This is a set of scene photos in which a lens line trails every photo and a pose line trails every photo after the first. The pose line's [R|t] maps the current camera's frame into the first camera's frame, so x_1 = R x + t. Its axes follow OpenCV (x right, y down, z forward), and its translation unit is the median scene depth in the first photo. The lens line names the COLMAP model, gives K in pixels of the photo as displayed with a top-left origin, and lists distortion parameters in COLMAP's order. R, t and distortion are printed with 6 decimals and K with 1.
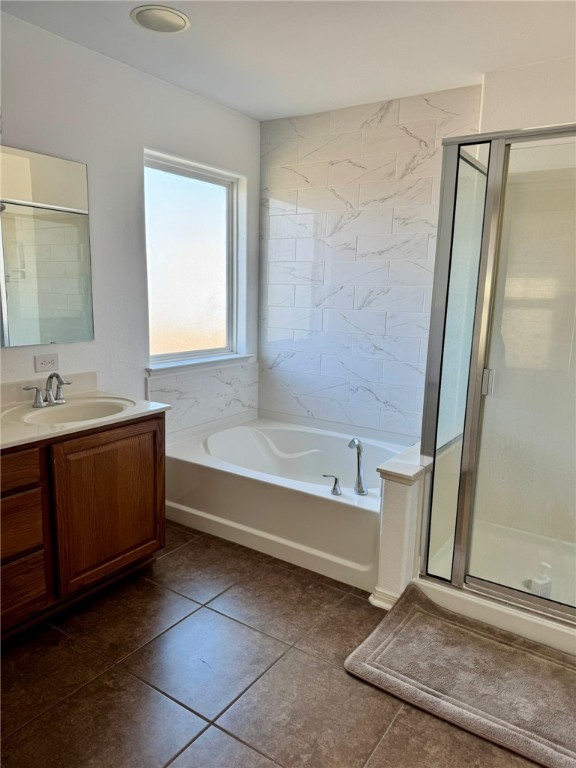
lens RADIAL K [[539.1, 0, 289.0], [0, 539.1, 385.0], [0, 0, 1]] dist [-0.000243, -0.011247]
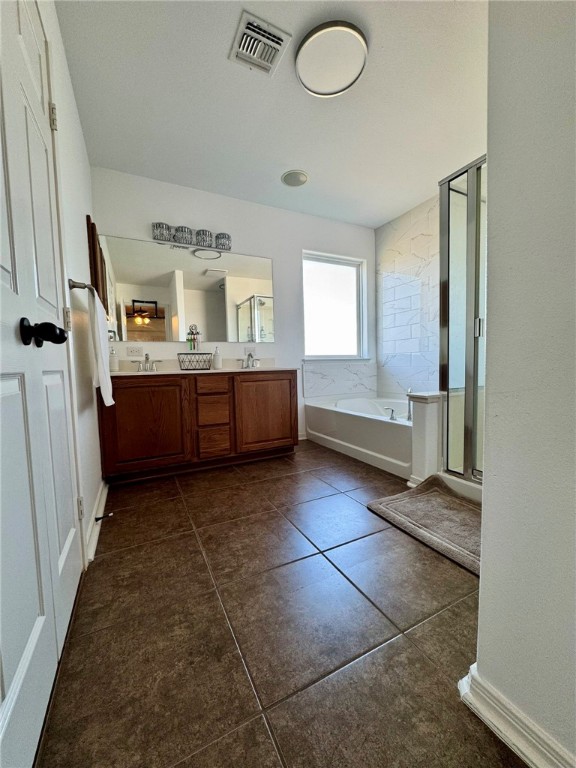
lens RADIAL K [[308.6, 0, 285.6], [0, 308.6, 385.3], [0, 0, 1]] dist [-0.014495, -0.000011]
pose [[0.862785, -0.019797, -0.505183, 0.293846], [-0.040456, 0.993325, -0.108020, 0.226366], [0.503950, 0.113636, 0.856225, 0.048093]]
